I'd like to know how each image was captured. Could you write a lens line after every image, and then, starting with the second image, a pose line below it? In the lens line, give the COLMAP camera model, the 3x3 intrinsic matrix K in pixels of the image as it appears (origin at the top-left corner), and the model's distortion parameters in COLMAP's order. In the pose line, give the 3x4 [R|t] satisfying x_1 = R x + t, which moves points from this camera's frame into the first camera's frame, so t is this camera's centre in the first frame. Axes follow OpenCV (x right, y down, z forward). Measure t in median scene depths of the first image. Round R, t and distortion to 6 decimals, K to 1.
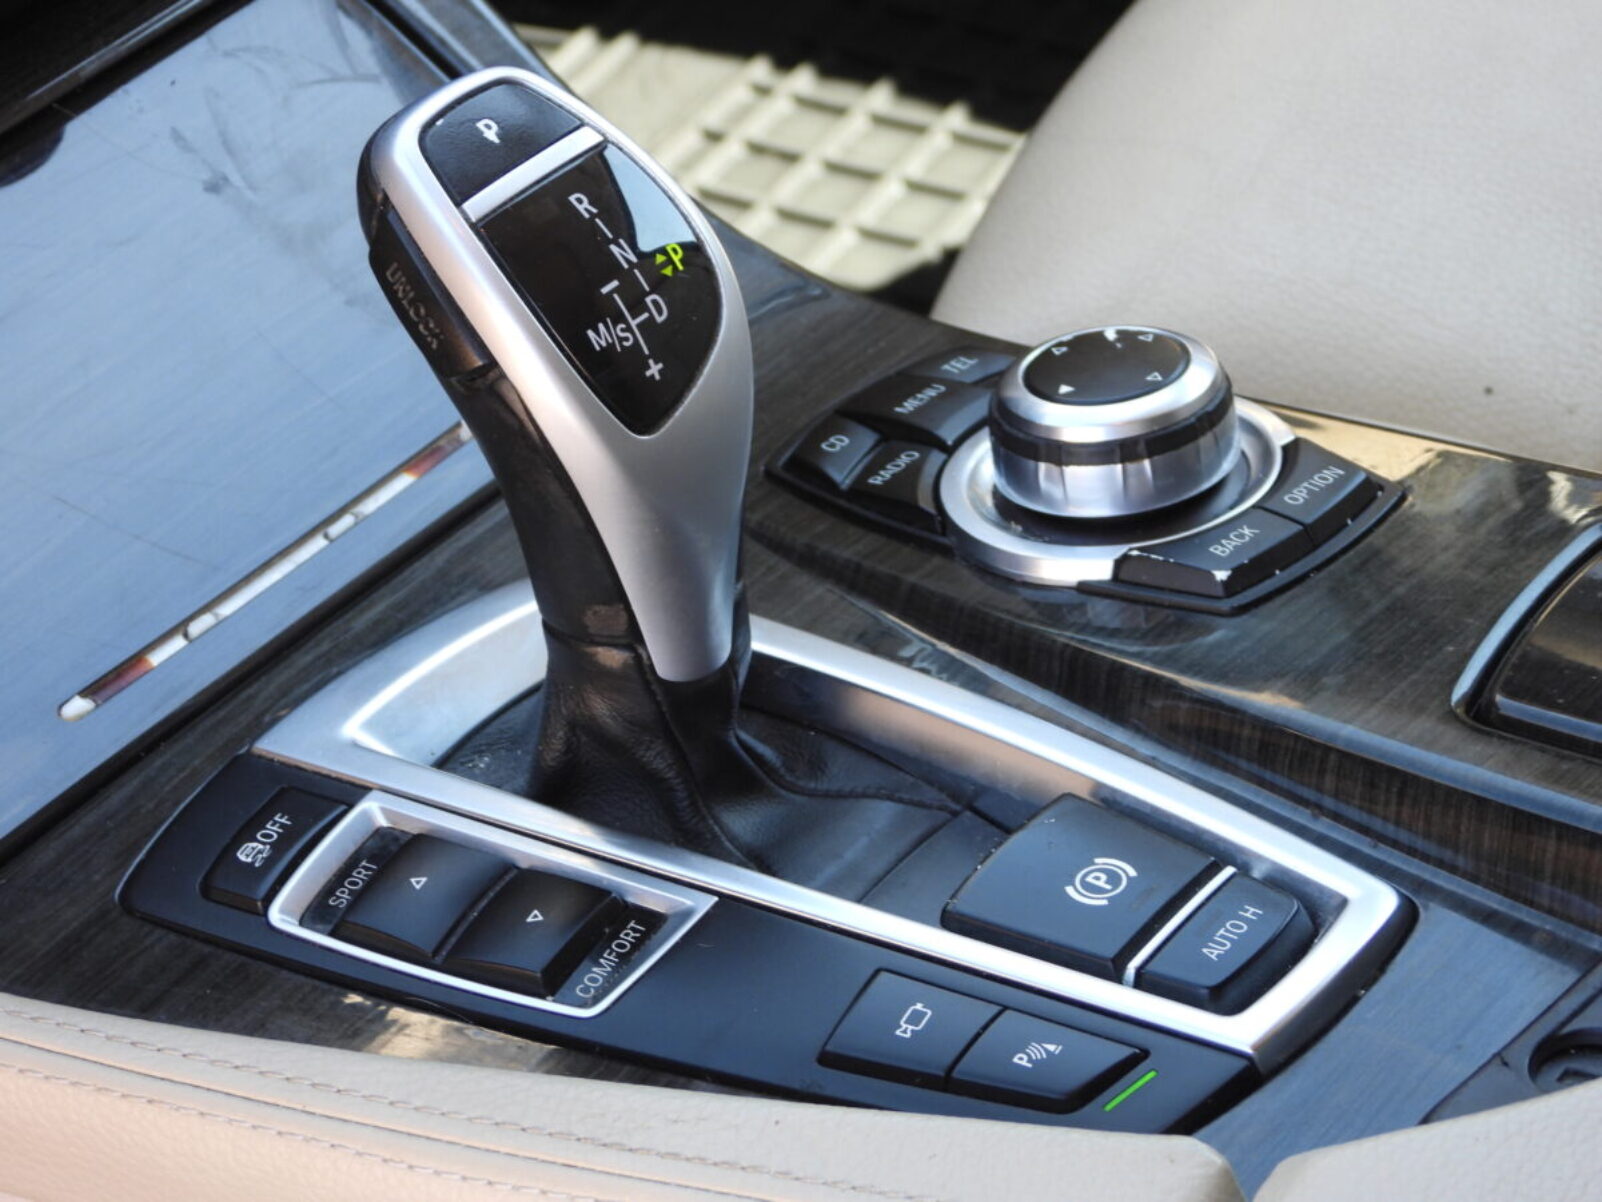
lens RADIAL K [[6845.9, 0, 800.8], [0, 6845.9, 600.8], [0, 0, 1]] dist [-0.367837, 0.000000]
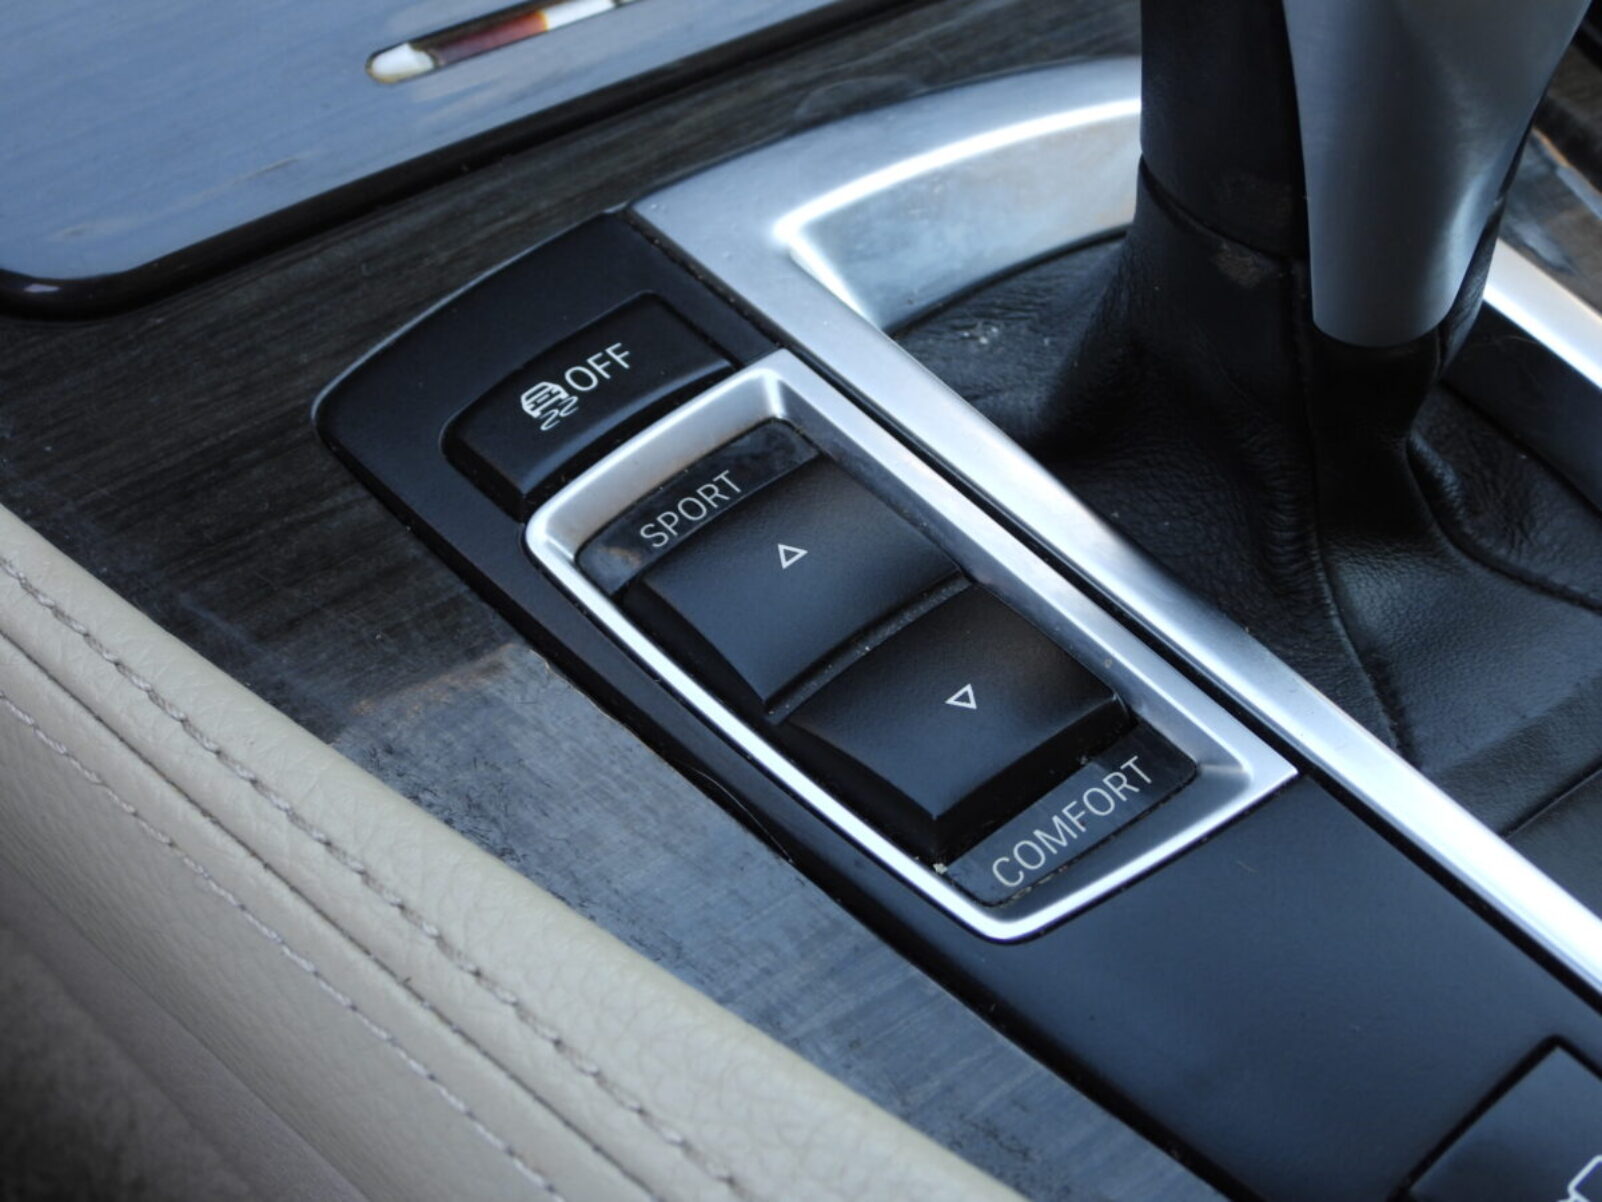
lens RADIAL K [[2996.5, 0, 807.3], [0, 2996.5, 606.7], [0, 0, 1]] dist [-0.158312, 0.000000]
pose [[0.949032, 0.299190, -0.099117, -0.028525], [-0.269151, 0.932952, 0.239078, -0.013766], [0.164001, -0.200215, 0.965928, 0.749739]]
